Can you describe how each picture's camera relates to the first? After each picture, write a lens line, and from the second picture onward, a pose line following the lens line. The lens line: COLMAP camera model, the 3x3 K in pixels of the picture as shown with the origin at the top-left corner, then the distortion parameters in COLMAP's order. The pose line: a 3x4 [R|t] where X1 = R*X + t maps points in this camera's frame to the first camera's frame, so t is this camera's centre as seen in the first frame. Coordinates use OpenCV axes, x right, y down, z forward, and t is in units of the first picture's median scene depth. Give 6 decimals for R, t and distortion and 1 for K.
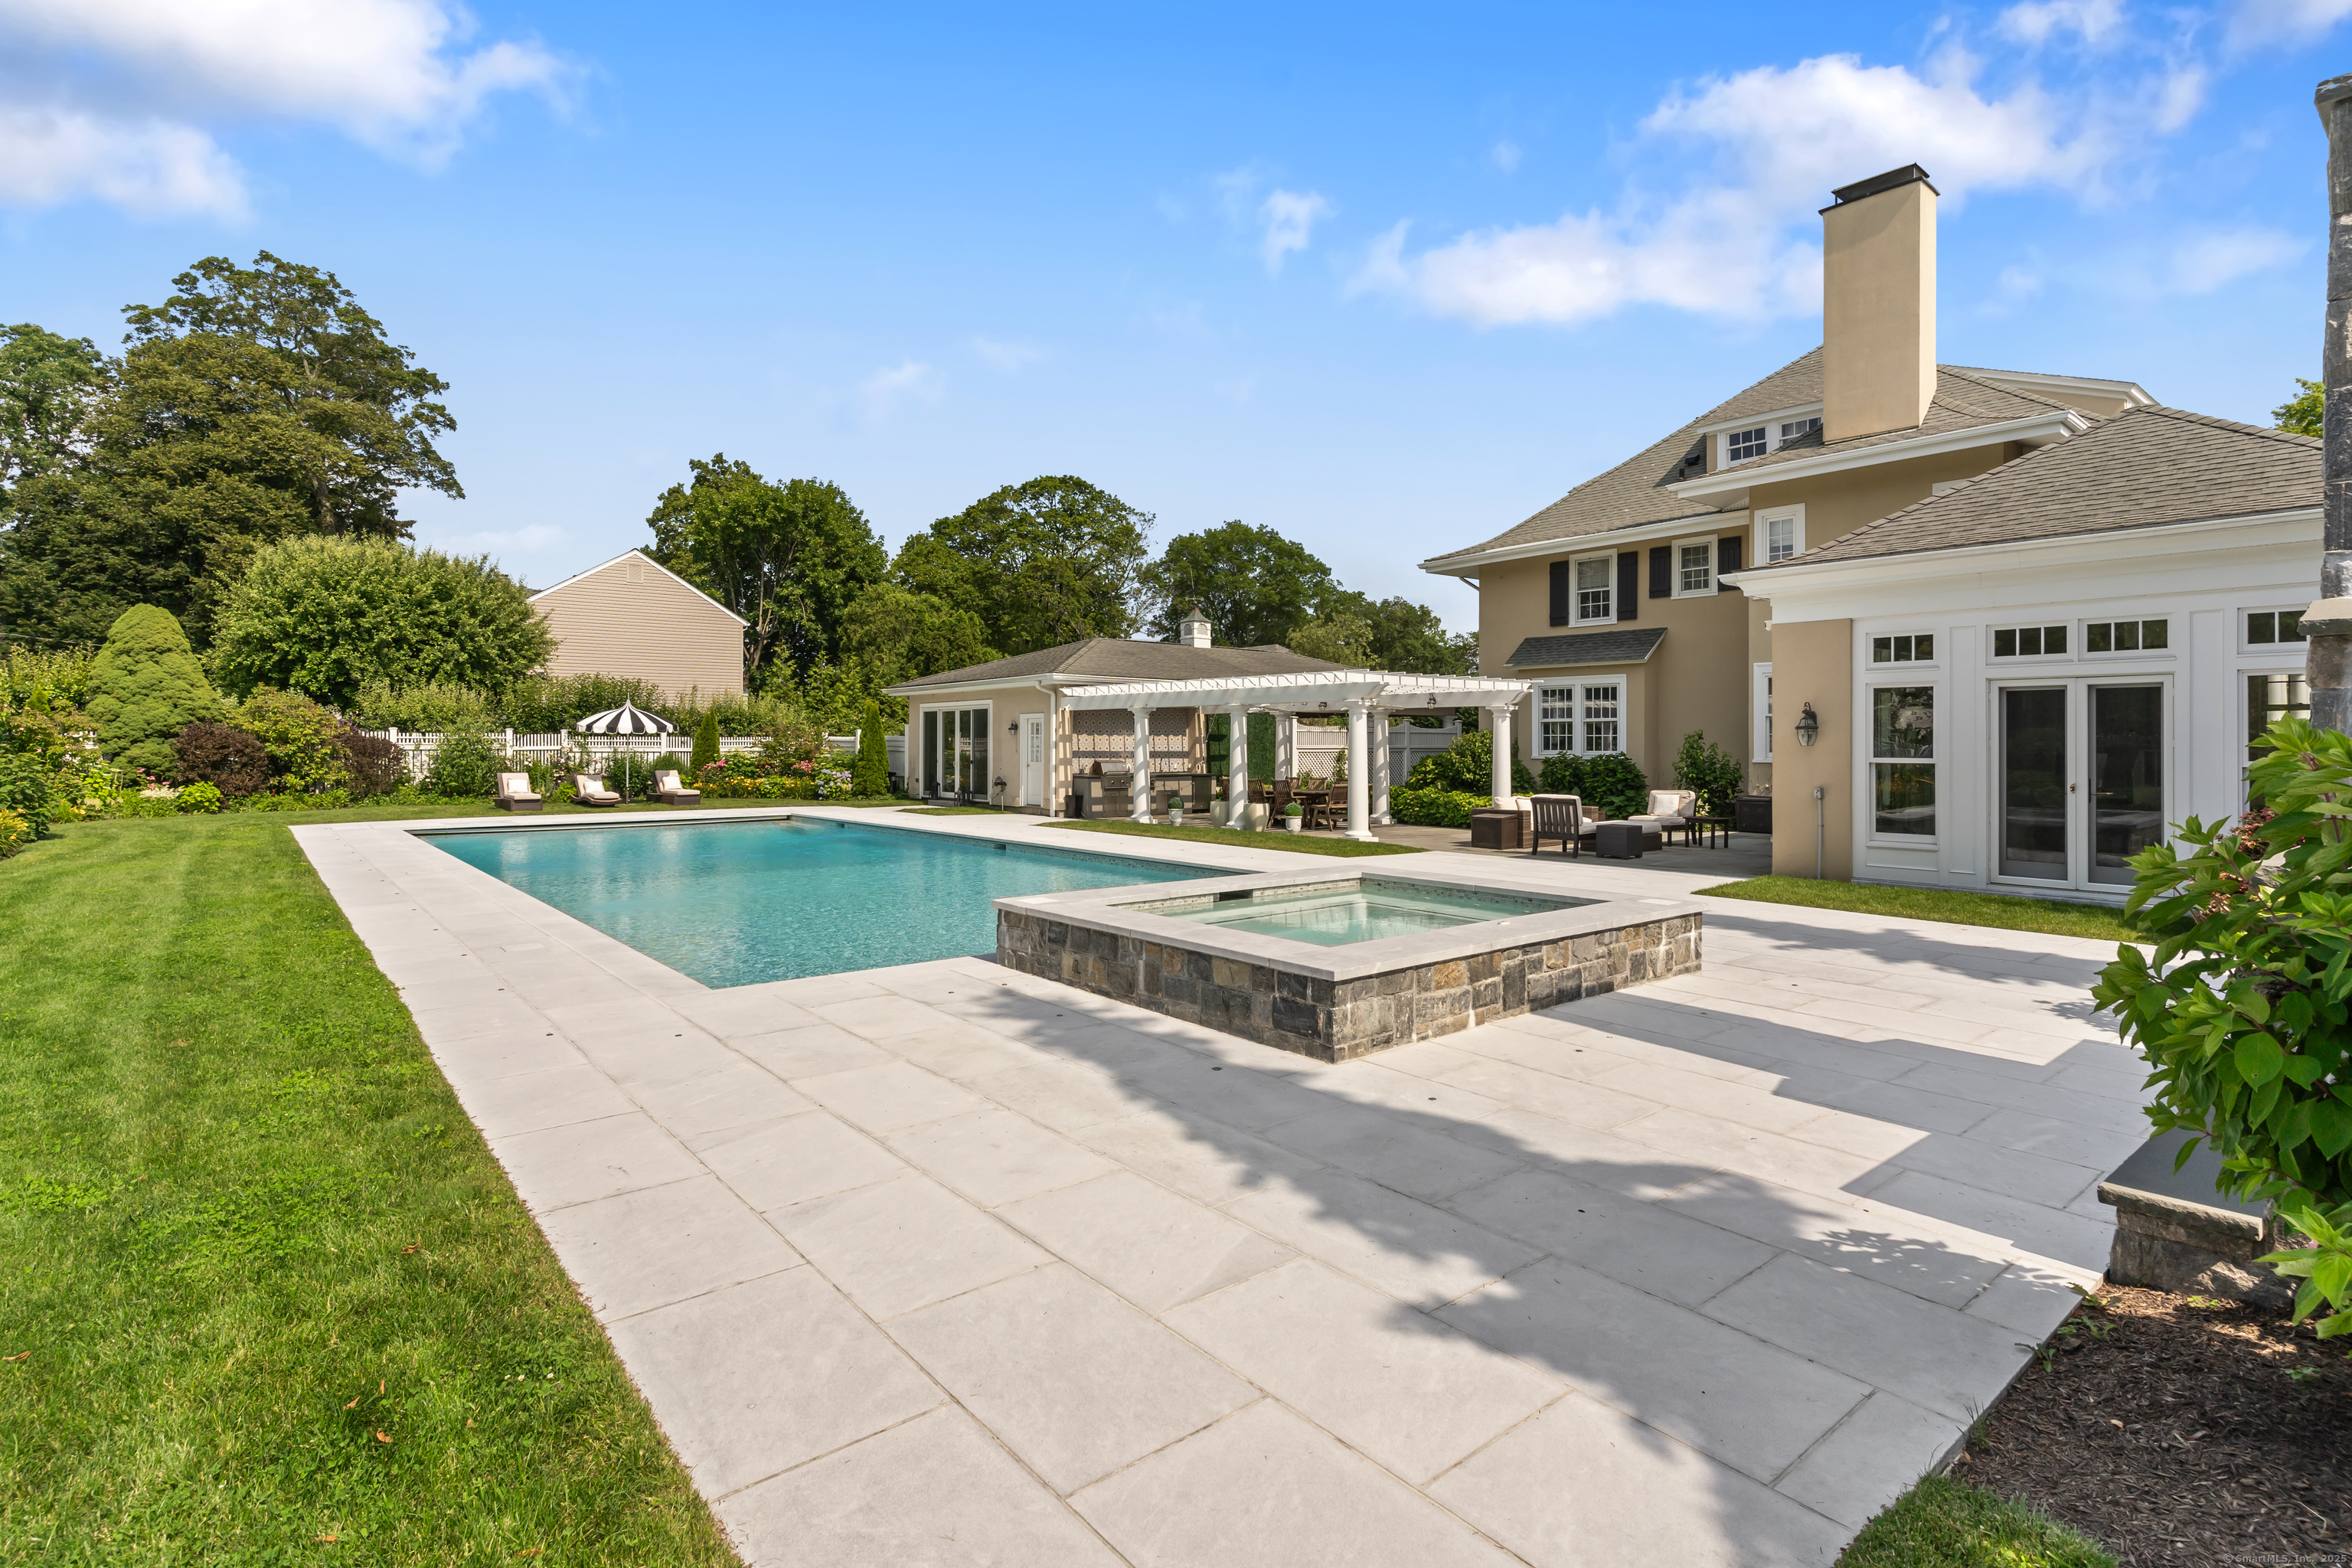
lens RADIAL K [[1128.1, 0, 1184.4], [0, 1128.1, 747.8], [0, 0, 1]] dist [0.003181, -0.002759]
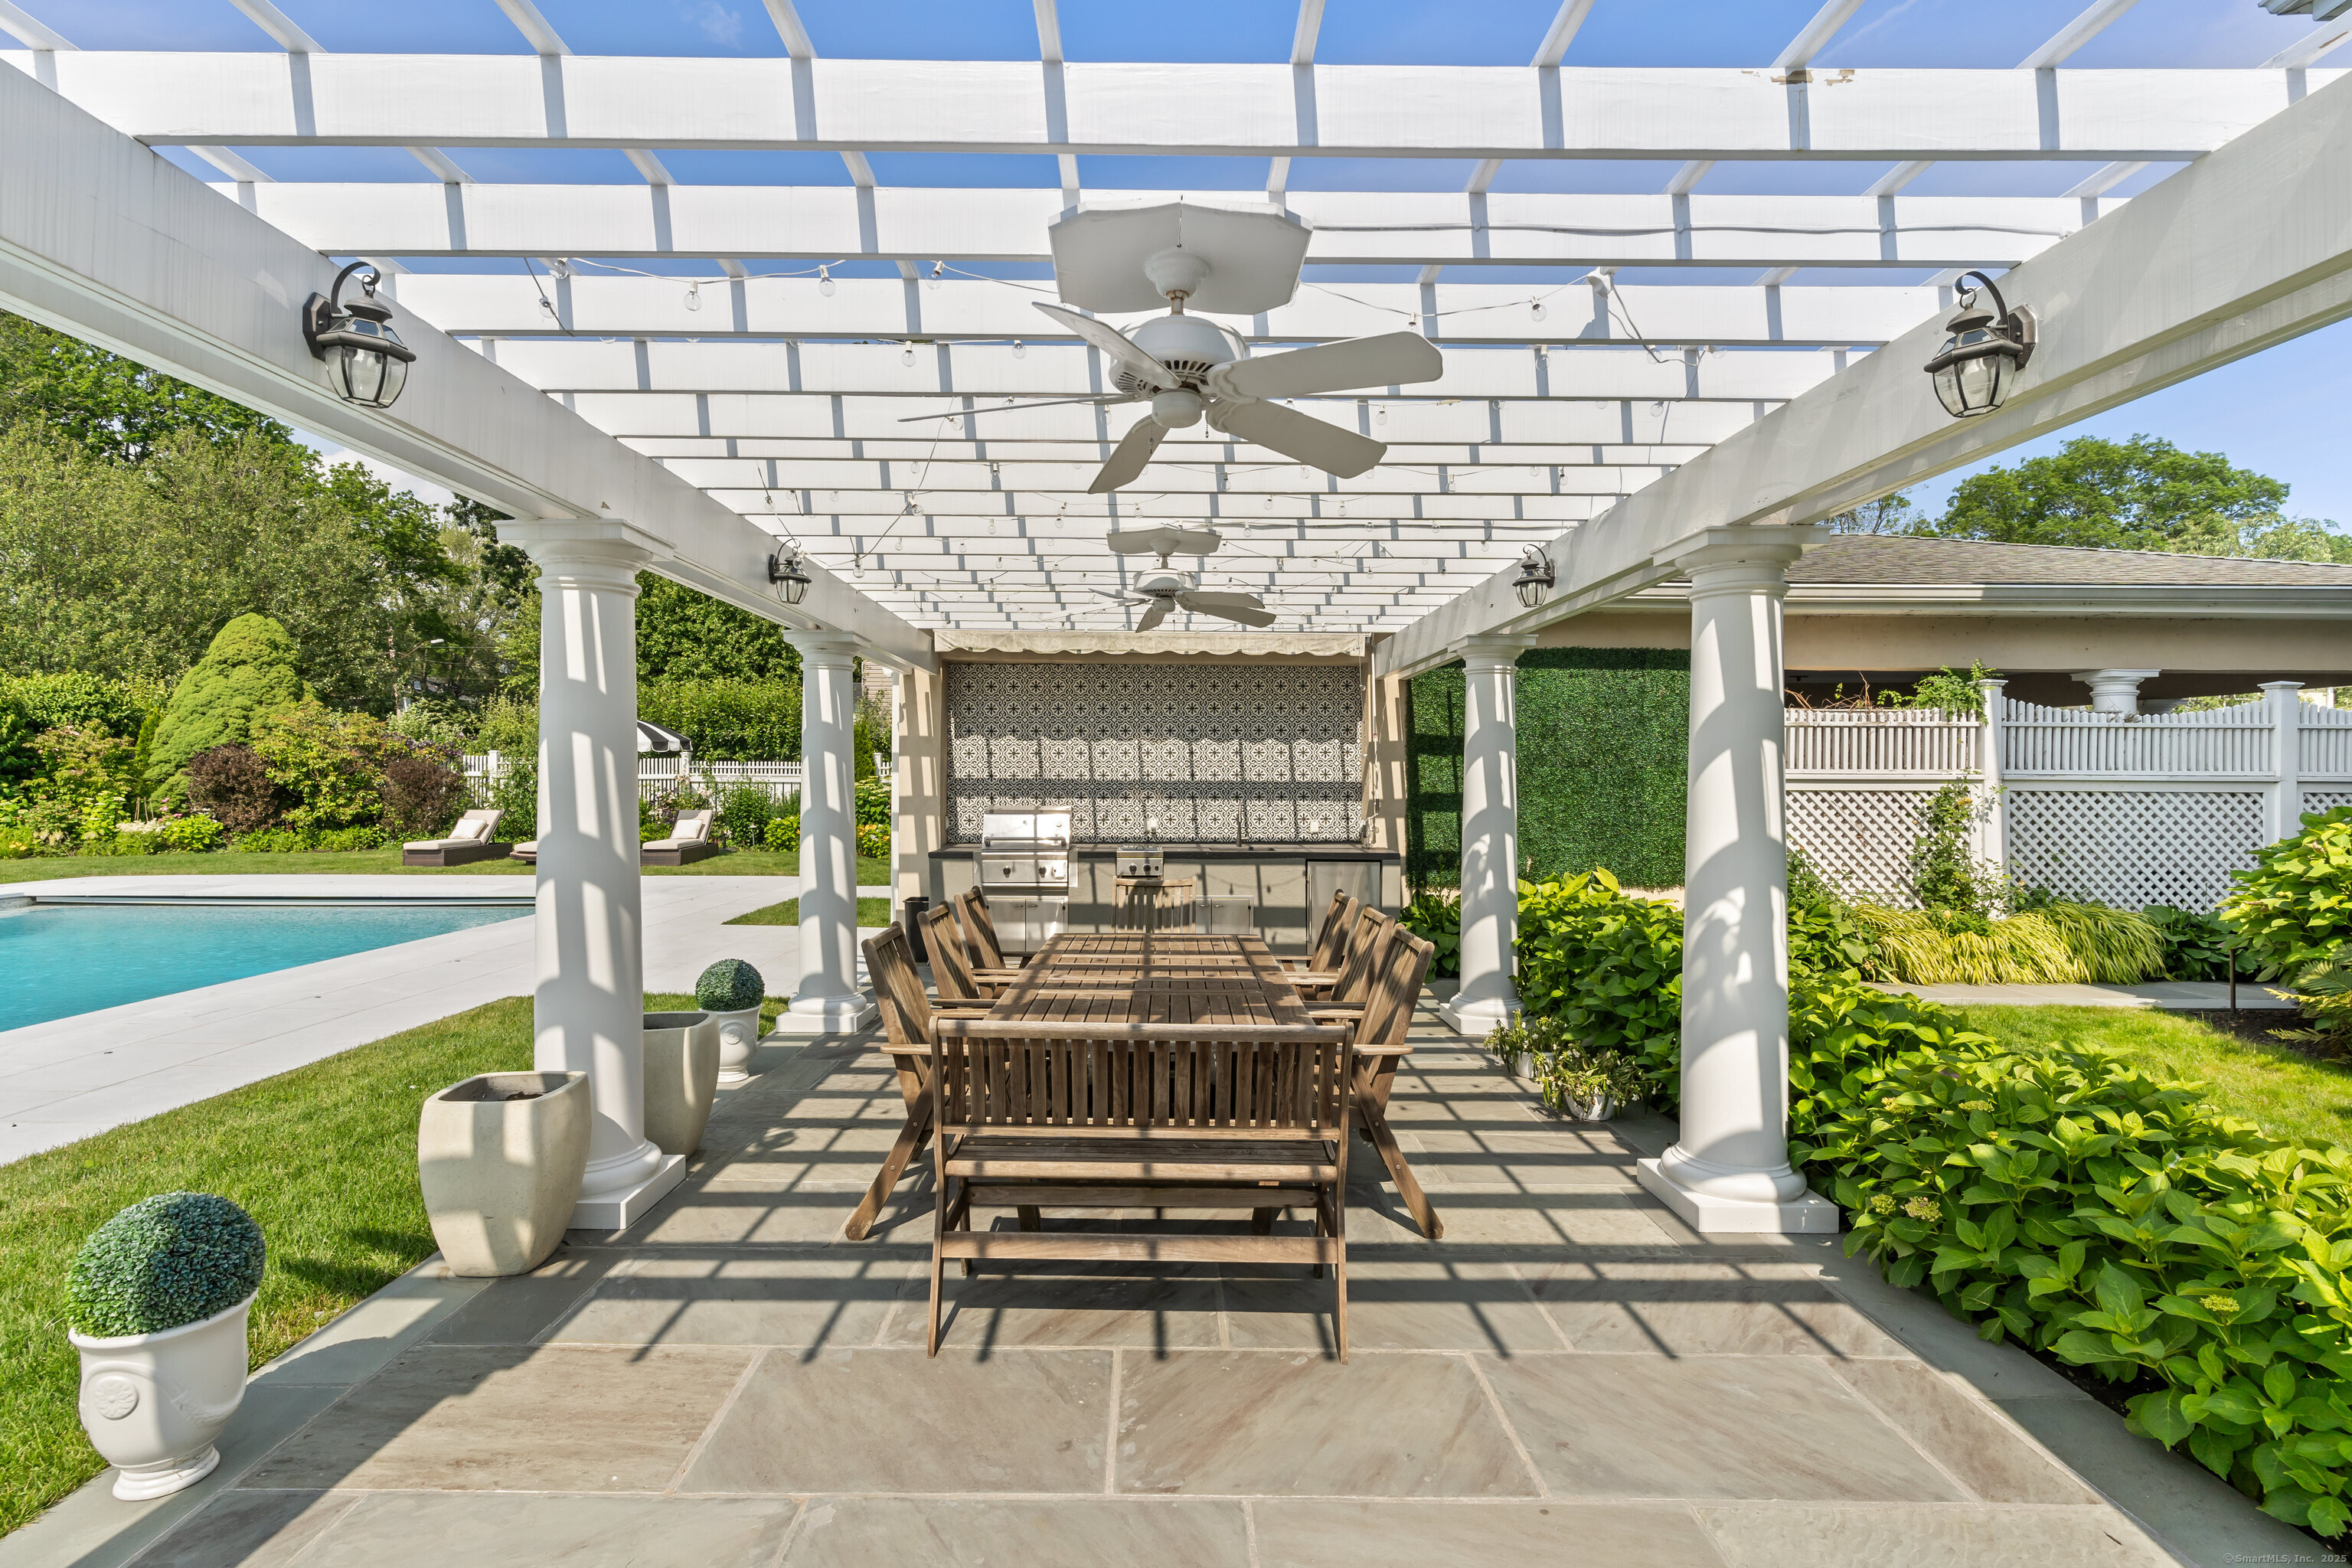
lens RADIAL K [[1128.1, 0, 1155.6], [0, 1128.1, 778.8], [0, 0, 1]] dist [0.003181, -0.002759]
pose [[0.774713, 0.001149, -0.632312, 0.186834], [-0.005303, 0.999975, -0.004680, 0.003718], [0.632290, 0.006978, 0.774700, 0.708734]]
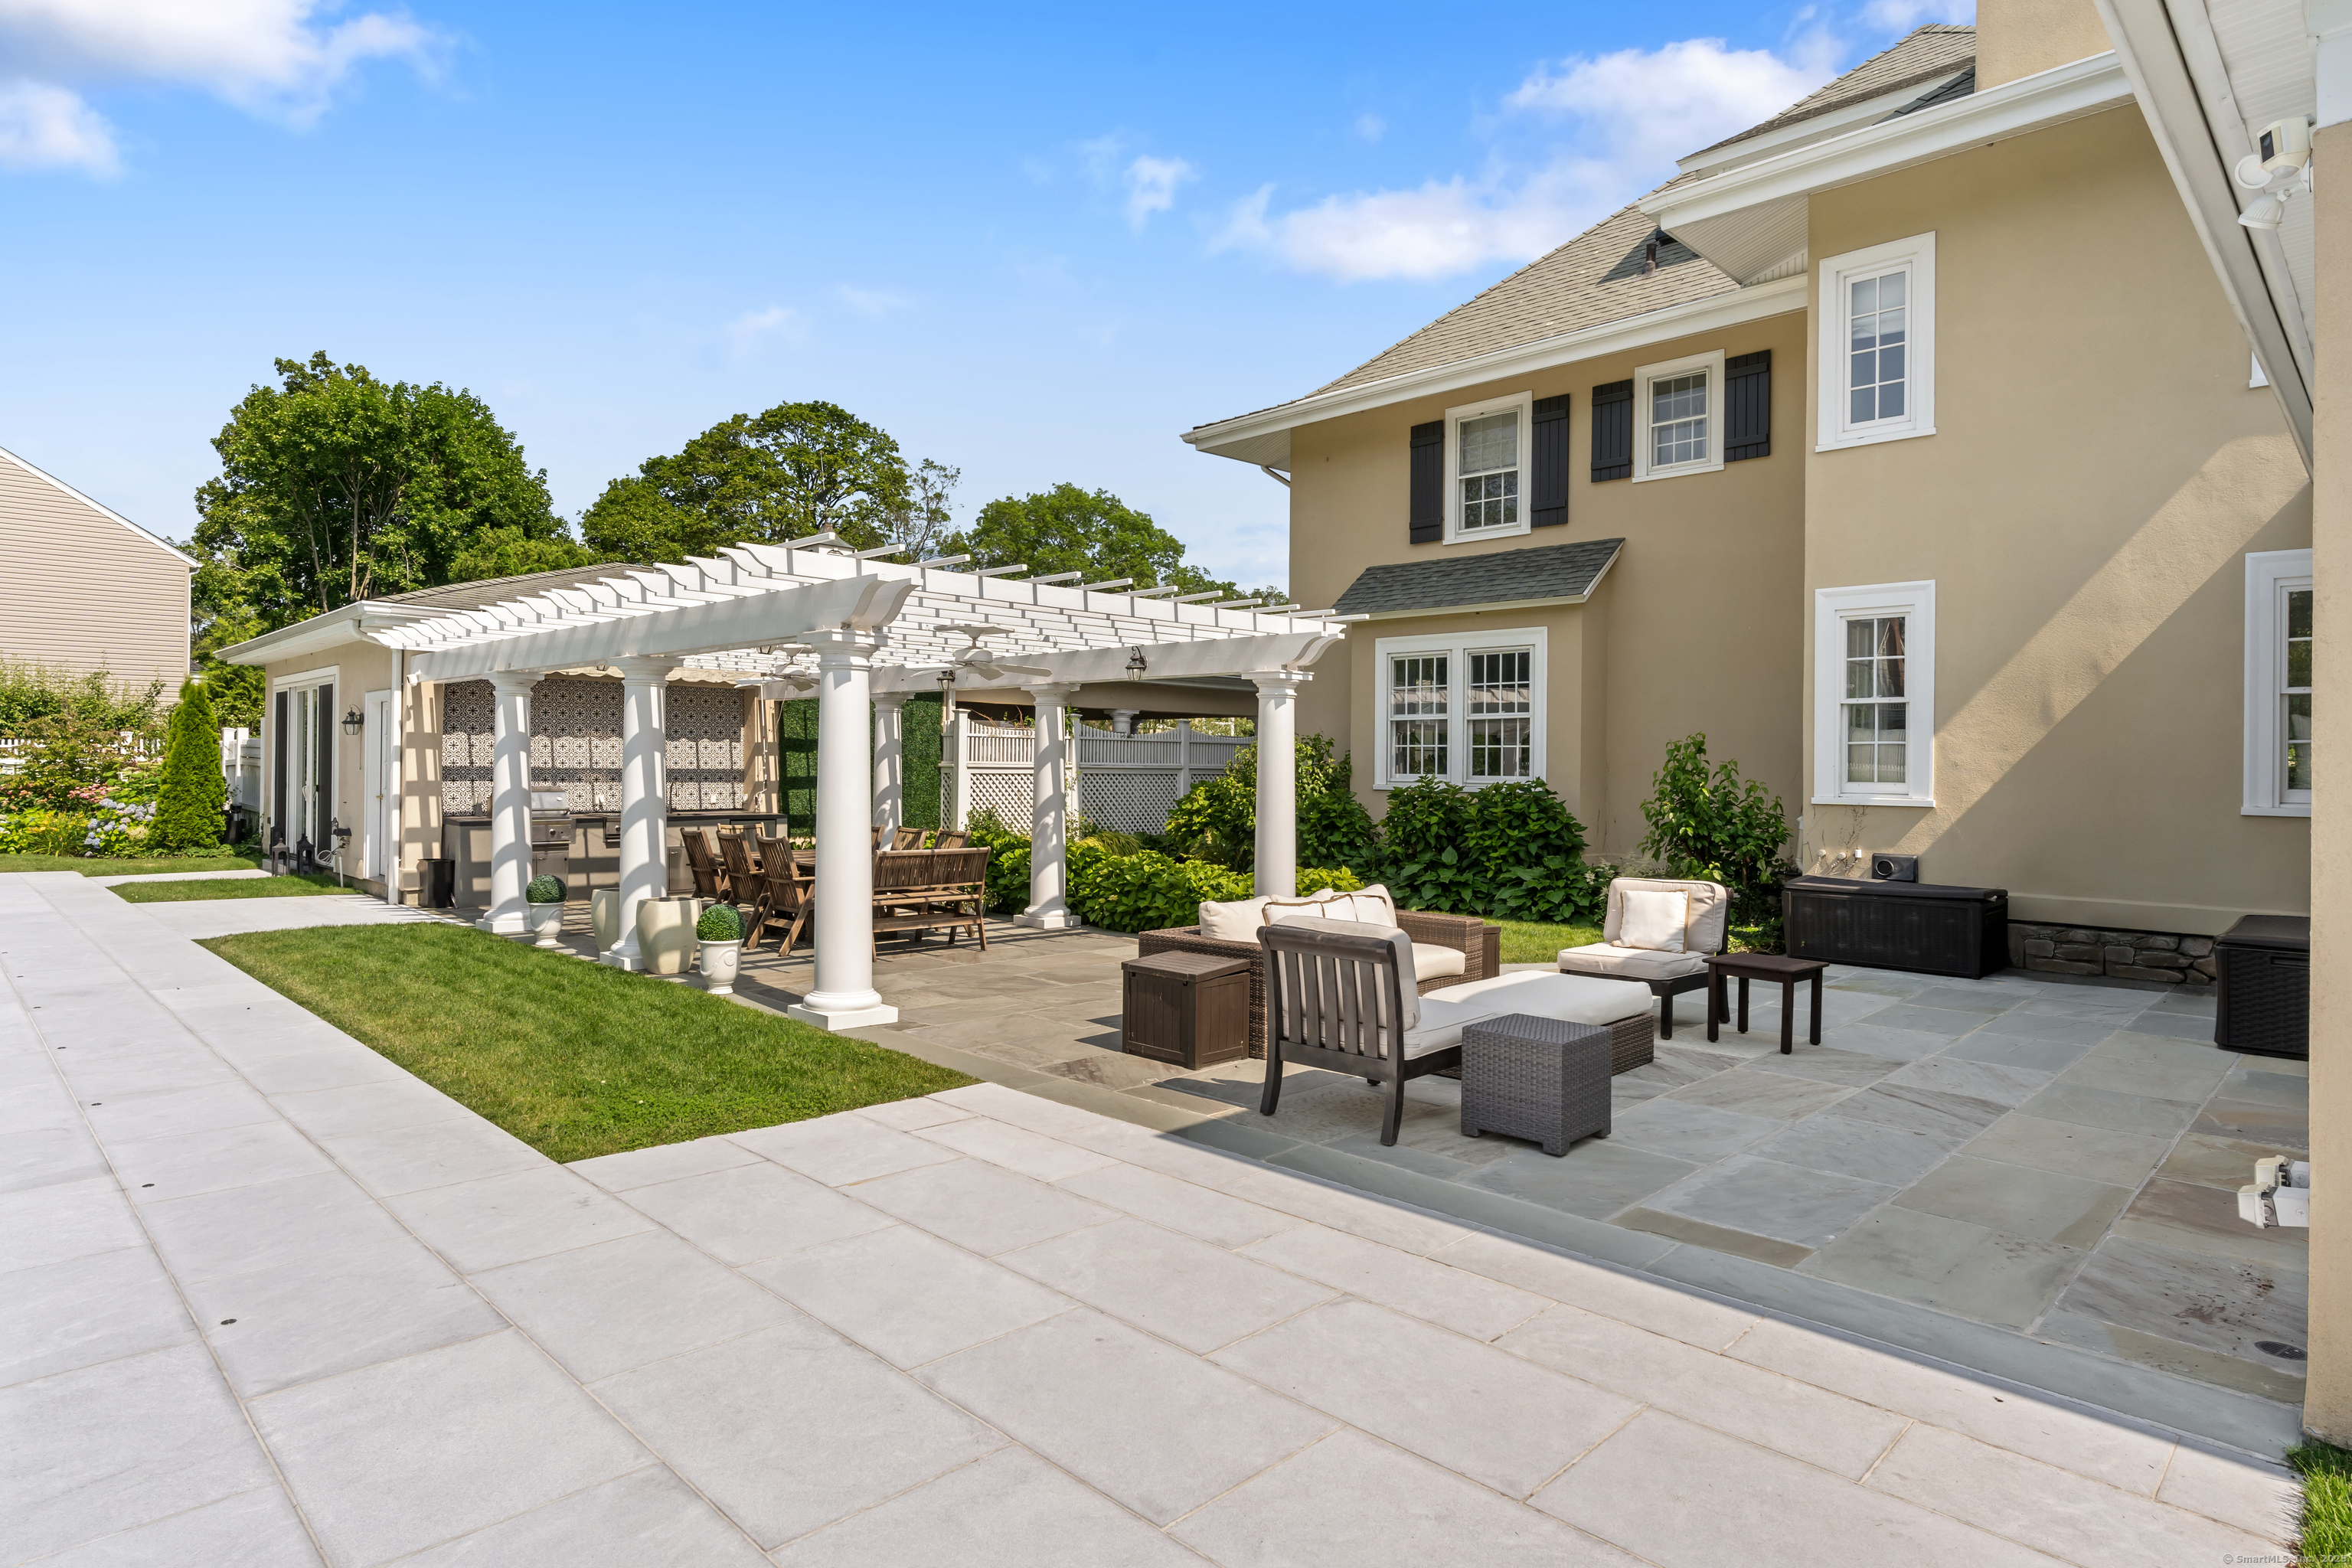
lens RADIAL K [[1276.9, 0, 1178.8], [0, 1276.9, 772.6], [0, 0, 1]] dist [-0.007663, -0.000710]
pose [[0.994897, 0.008376, 0.100543, 0.152300], [-0.008694, 0.999959, 0.002721, 0.000921], [-0.100516, -0.003581, 0.994929, 0.400465]]
